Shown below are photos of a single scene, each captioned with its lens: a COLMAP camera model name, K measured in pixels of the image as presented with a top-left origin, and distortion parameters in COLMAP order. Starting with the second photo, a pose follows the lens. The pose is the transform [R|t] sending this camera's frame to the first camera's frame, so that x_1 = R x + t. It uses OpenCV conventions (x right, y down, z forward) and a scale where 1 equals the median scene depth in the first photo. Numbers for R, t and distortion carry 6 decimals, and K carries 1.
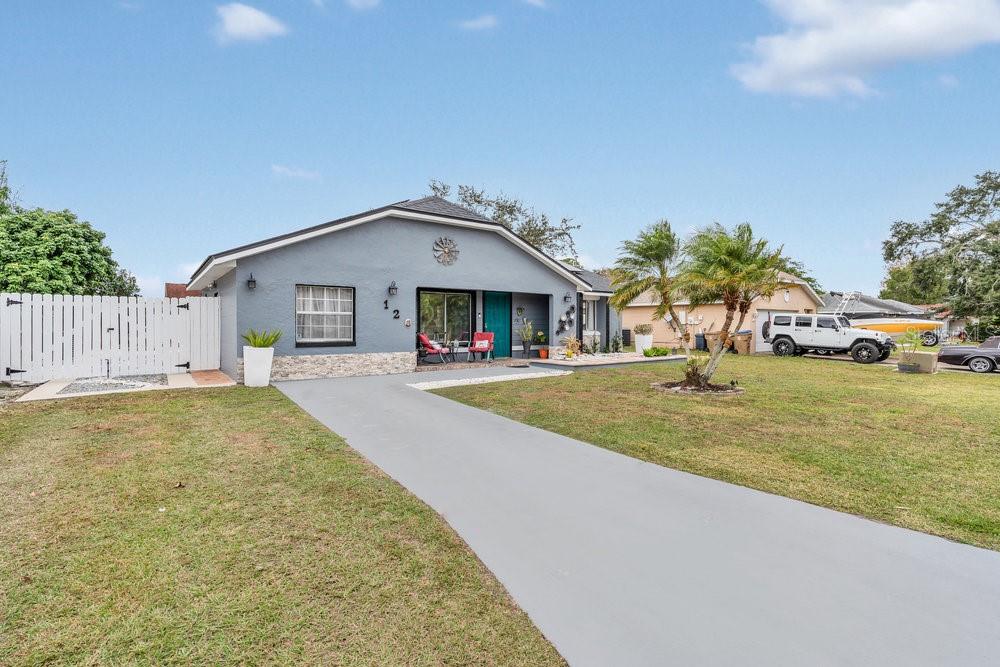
lens RADIAL K [[478.2, 0, 499.3], [0, 478.2, 341.6], [0, 0, 1]] dist [0.000161, 0.000100]
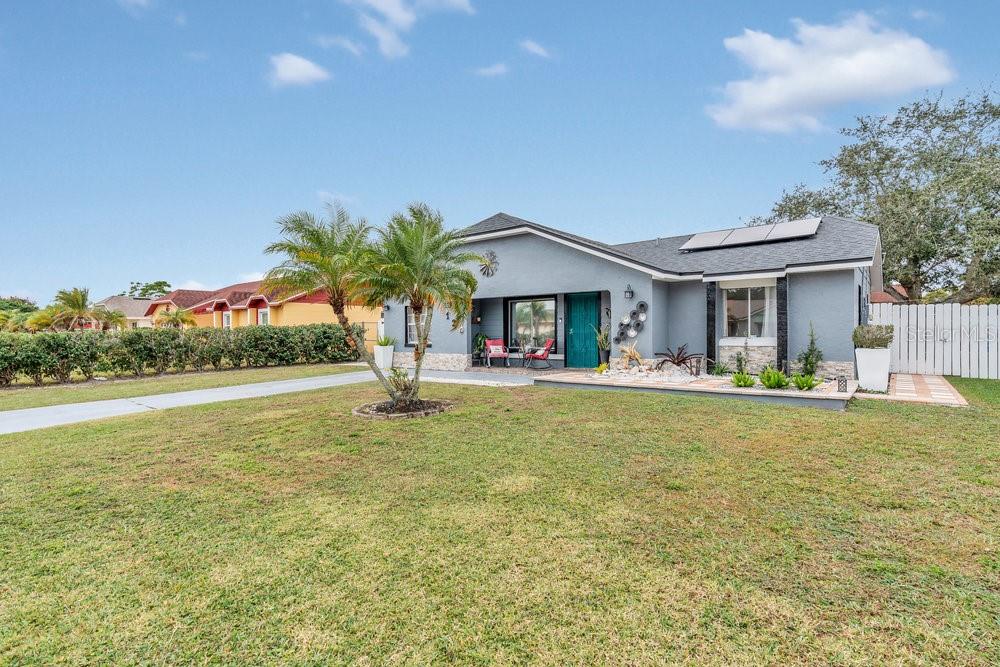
lens RADIAL K [[478.2, 0, 499.3], [0, 478.2, 341.6], [0, 0, 1]] dist [0.000161, 0.000100]
pose [[0.253636, 0.014538, -0.967190, 0.855523], [-0.026278, 0.999622, 0.008134, -0.018890], [0.966943, 0.023352, 0.253922, 0.668725]]
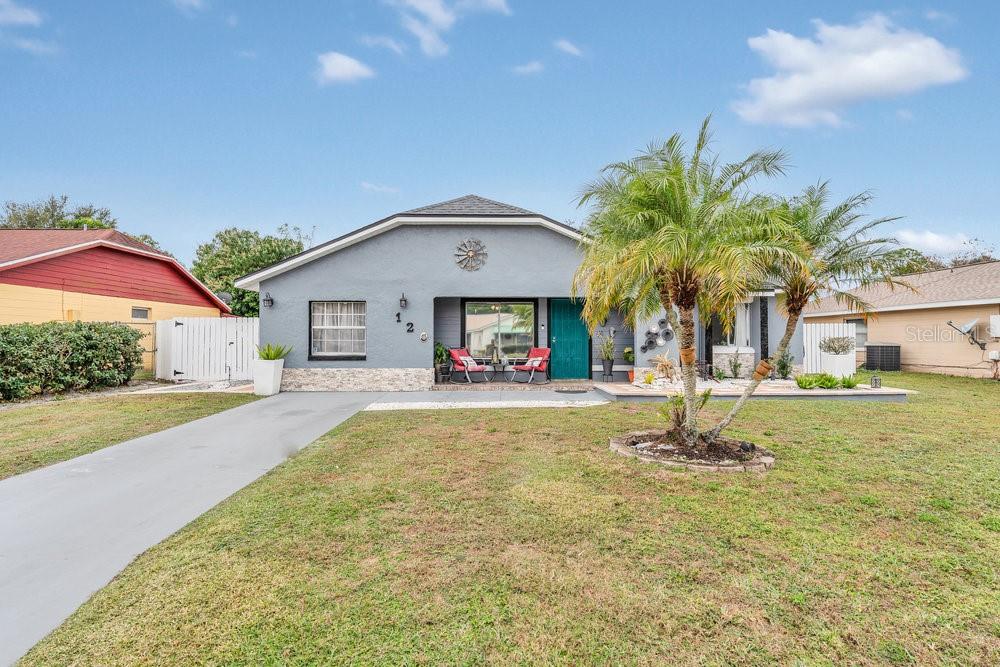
lens RADIAL K [[478.2, 0, 499.3], [0, 478.2, 341.6], [0, 0, 1]] dist [0.000161, 0.000100]
pose [[0.808970, -0.000600, -0.587849, 0.398960], [-0.018545, 0.999476, -0.026542, -0.006734], [0.587557, 0.032373, 0.808535, 0.290007]]
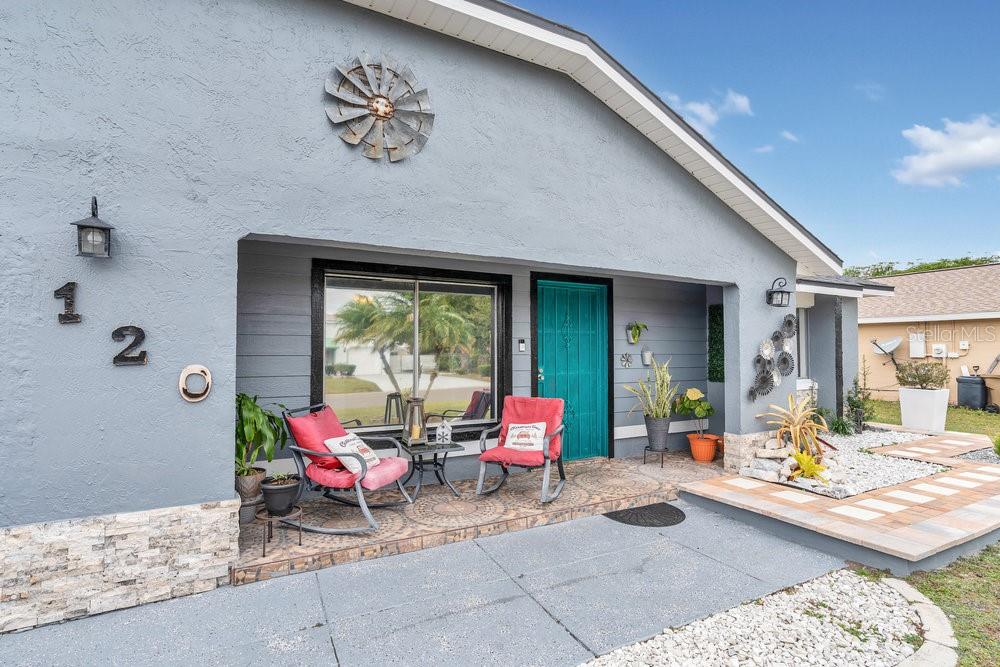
lens RADIAL K [[478.2, 0, 499.3], [0, 478.2, 341.6], [0, 0, 1]] dist [0.000161, 0.000100]
pose [[0.987563, -0.007402, -0.157051, -0.003187], [-0.001532, 0.998391, -0.056688, -0.038985], [0.157218, 0.056224, 0.985962, 0.670929]]
